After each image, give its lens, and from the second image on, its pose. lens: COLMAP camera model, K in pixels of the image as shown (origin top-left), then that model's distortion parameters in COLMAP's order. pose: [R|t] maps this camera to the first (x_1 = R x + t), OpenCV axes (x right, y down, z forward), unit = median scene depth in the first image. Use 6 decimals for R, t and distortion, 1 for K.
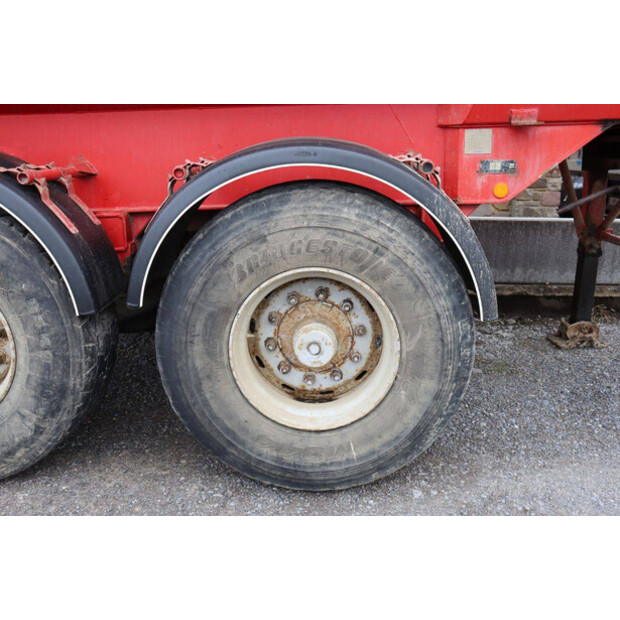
lens RADIAL K [[627.3, 0, 310.6], [0, 627.3, 318.0], [0, 0, 1]] dist [-0.049317, 0.000000]
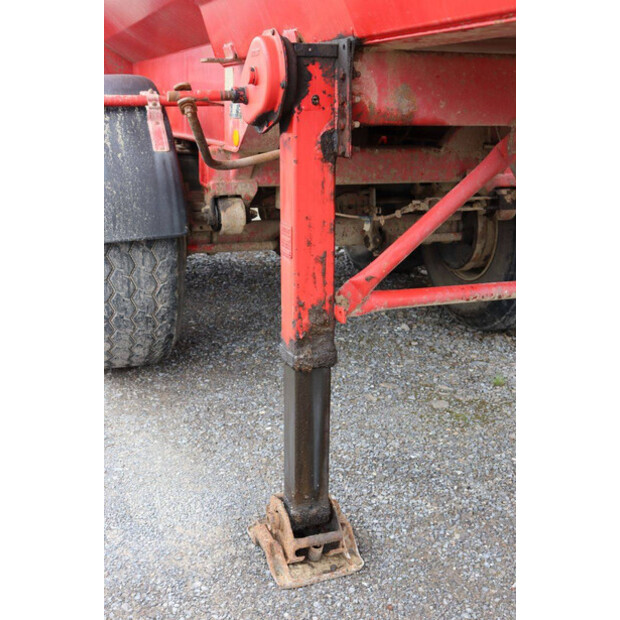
lens RADIAL K [[766.5, 0, 308.2], [0, 766.5, 311.8], [0, 0, 1]] dist [0.004941, 0.000000]
pose [[0.371178, 0.275669, -0.886698, 1.594485], [-0.274211, 0.944870, 0.178968, -0.222480], [0.887150, 0.176713, 0.426306, 0.767909]]
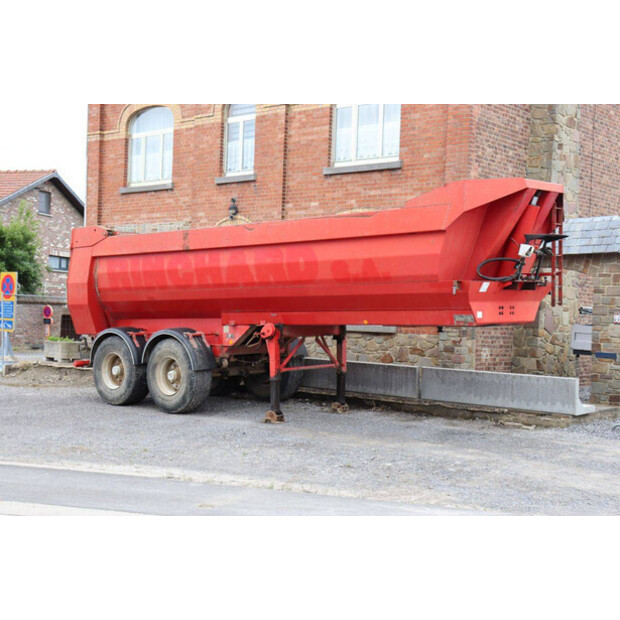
lens RADIAL K [[944.7, 0, 282.9], [0, 944.7, 301.0], [0, 0, 1]] dist [0.157371, 0.000000]
pose [[0.749935, 0.007461, -0.661469, 4.834064], [-0.182427, 0.963494, -0.195957, 0.681802], [0.635860, 0.267624, 0.723920, -3.316788]]
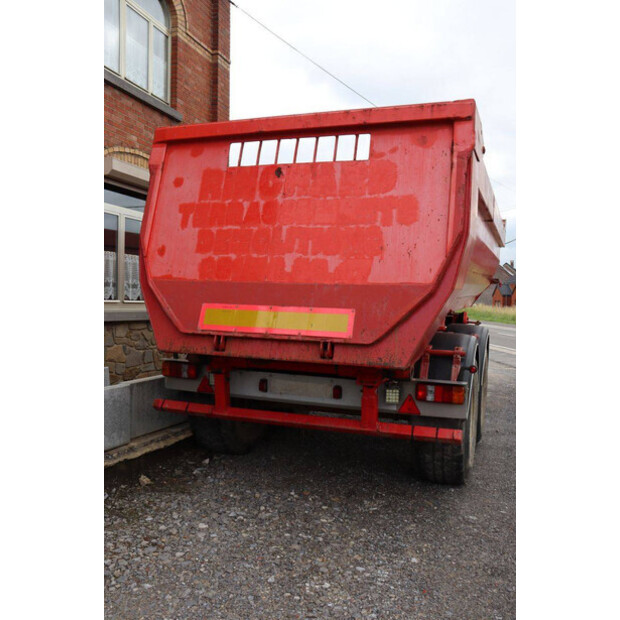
lens RADIAL K [[575.7, 0, 307.9], [0, 575.7, 309.6], [0, 0, 1]] dist [-0.068375, 0.000000]
pose [[0.325684, -0.012840, 0.945391, -2.853339], [0.221638, 0.973083, -0.063138, -0.347447], [-0.919133, 0.230098, 0.319764, 0.777254]]
